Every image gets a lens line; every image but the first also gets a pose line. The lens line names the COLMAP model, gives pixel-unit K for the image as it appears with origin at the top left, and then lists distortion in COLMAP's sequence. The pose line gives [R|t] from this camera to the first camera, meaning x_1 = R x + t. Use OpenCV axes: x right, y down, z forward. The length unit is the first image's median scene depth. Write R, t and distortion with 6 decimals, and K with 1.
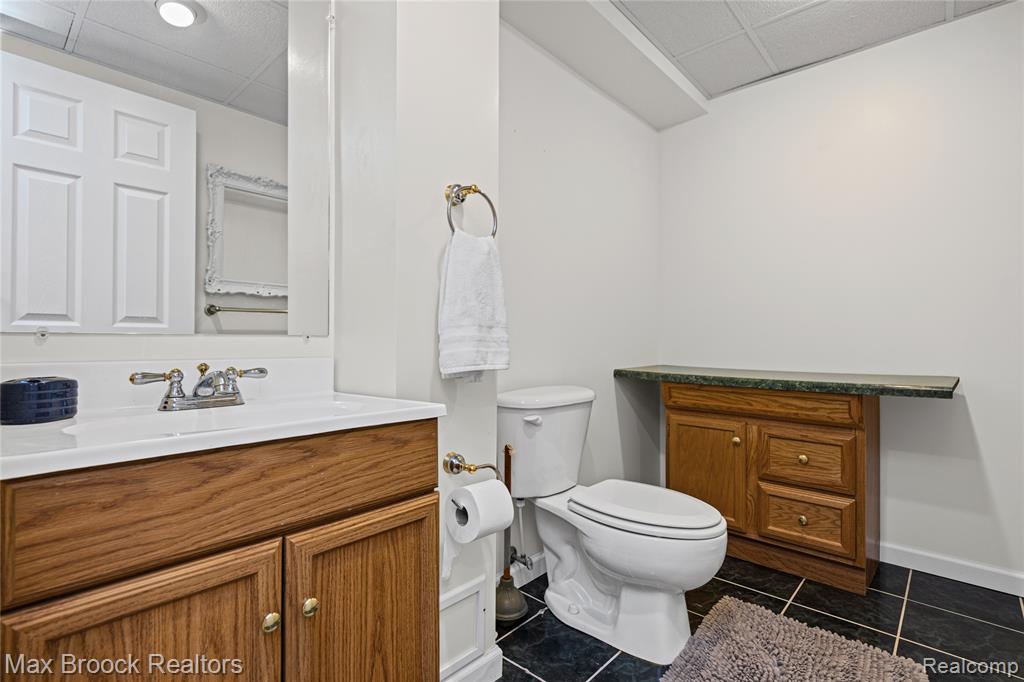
lens RADIAL K [[494.6, 0, 519.5], [0, 494.6, 337.3], [0, 0, 1]] dist [0.013419, 0.000043]
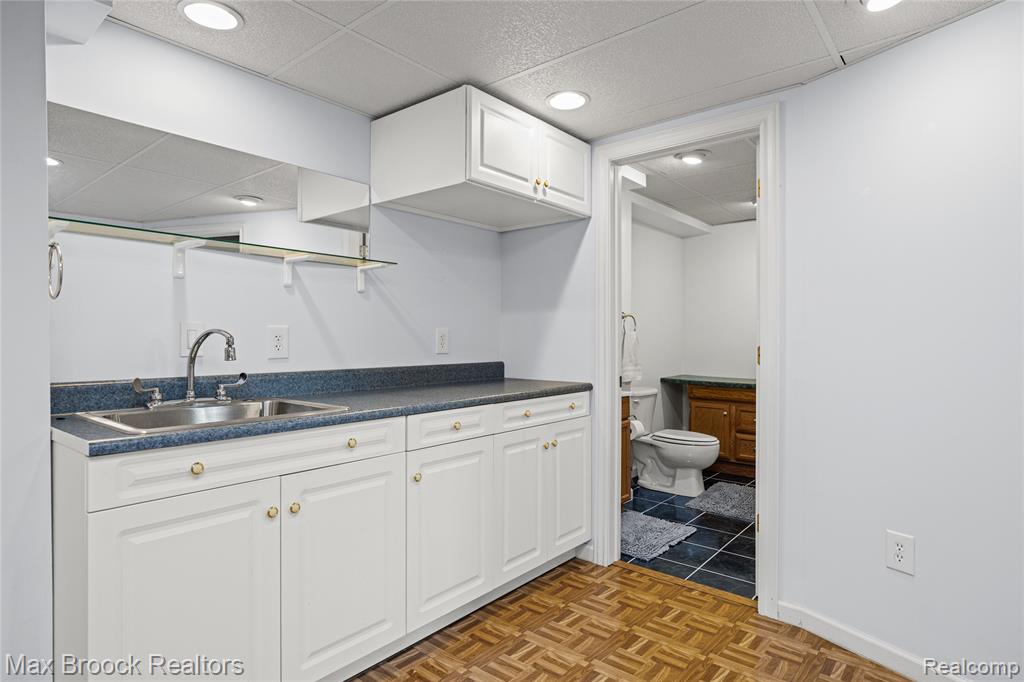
lens RADIAL K [[556.9, 0, 511.6], [0, 556.9, 337.8], [0, 0, 1]] dist [-0.003031, 0.002431]
pose [[0.999618, -0.001739, 0.027581, -0.493536], [0.001672, 0.999996, 0.002456, -0.106689], [-0.027585, -0.002409, 0.999617, -1.240235]]
